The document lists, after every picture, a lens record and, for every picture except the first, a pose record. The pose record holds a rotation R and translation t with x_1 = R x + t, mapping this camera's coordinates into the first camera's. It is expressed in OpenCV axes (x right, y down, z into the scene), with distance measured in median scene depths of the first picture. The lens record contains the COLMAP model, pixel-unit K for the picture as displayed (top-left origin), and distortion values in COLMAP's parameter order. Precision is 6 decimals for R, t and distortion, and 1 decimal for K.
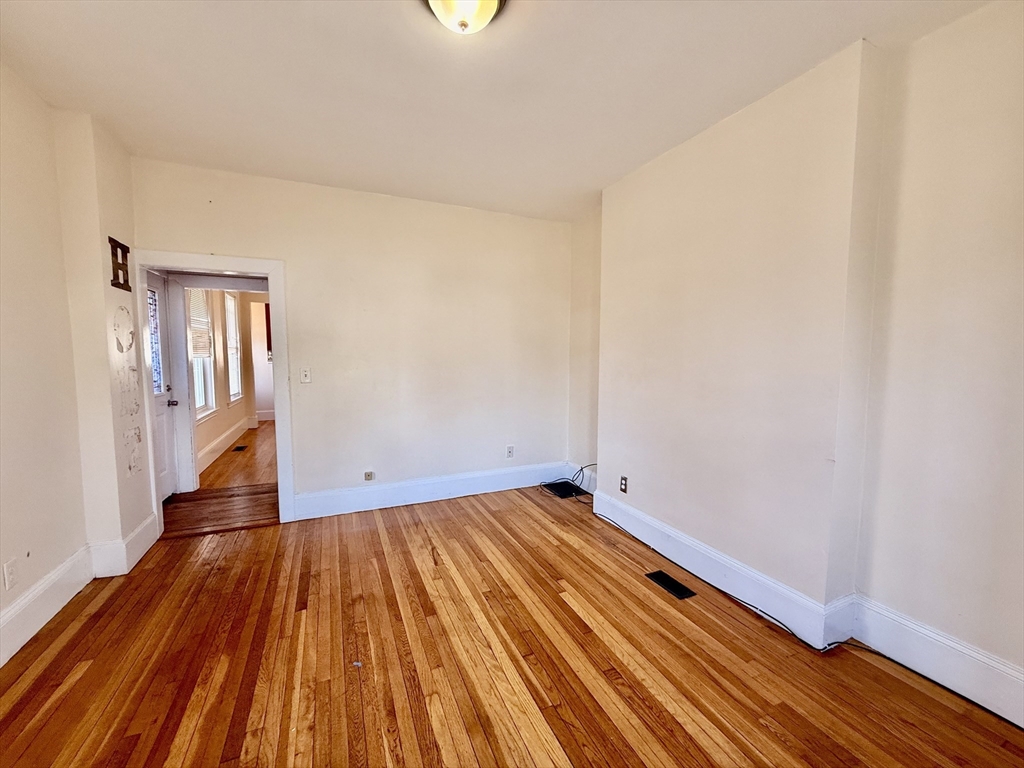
lens RADIAL K [[407.1, 0, 509.4], [0, 407.1, 383.8], [0, 0, 1]] dist [-0.001046, -0.000303]
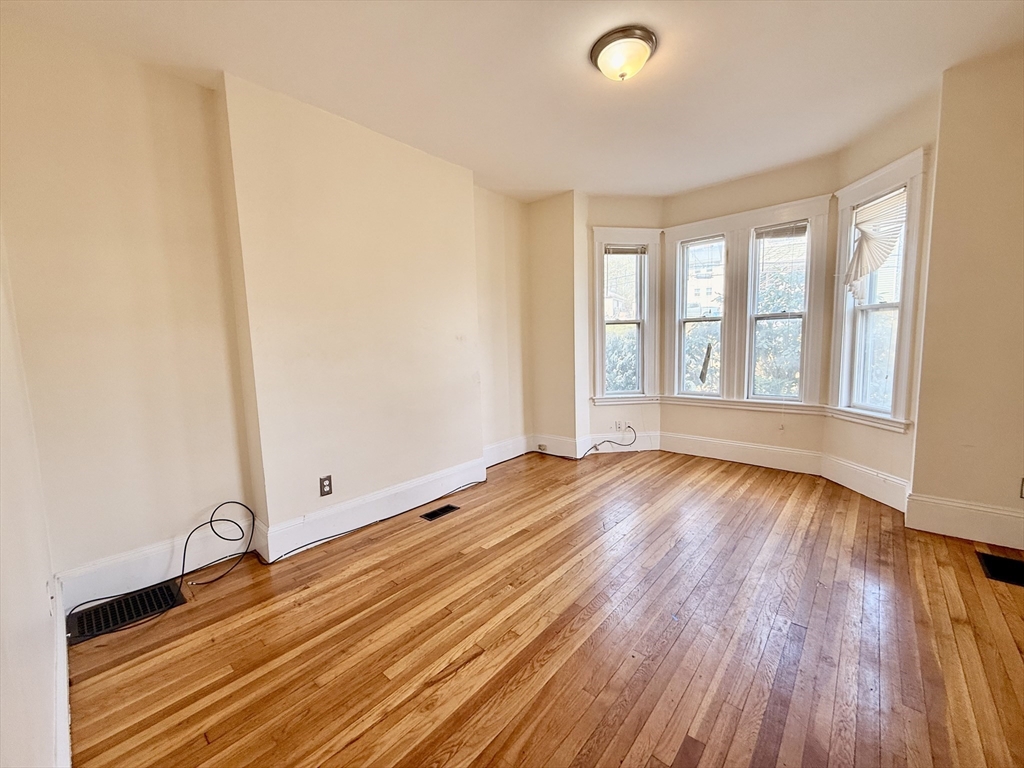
lens RADIAL K [[407.1, 0, 509.4], [0, 407.1, 383.8], [0, 0, 1]] dist [-0.001046, -0.000303]
pose [[-0.411995, -0.084574, 0.907253, -0.683110], [0.100746, 0.985350, 0.137604, -0.038844], [-0.905600, 0.148094, -0.397439, 1.077680]]
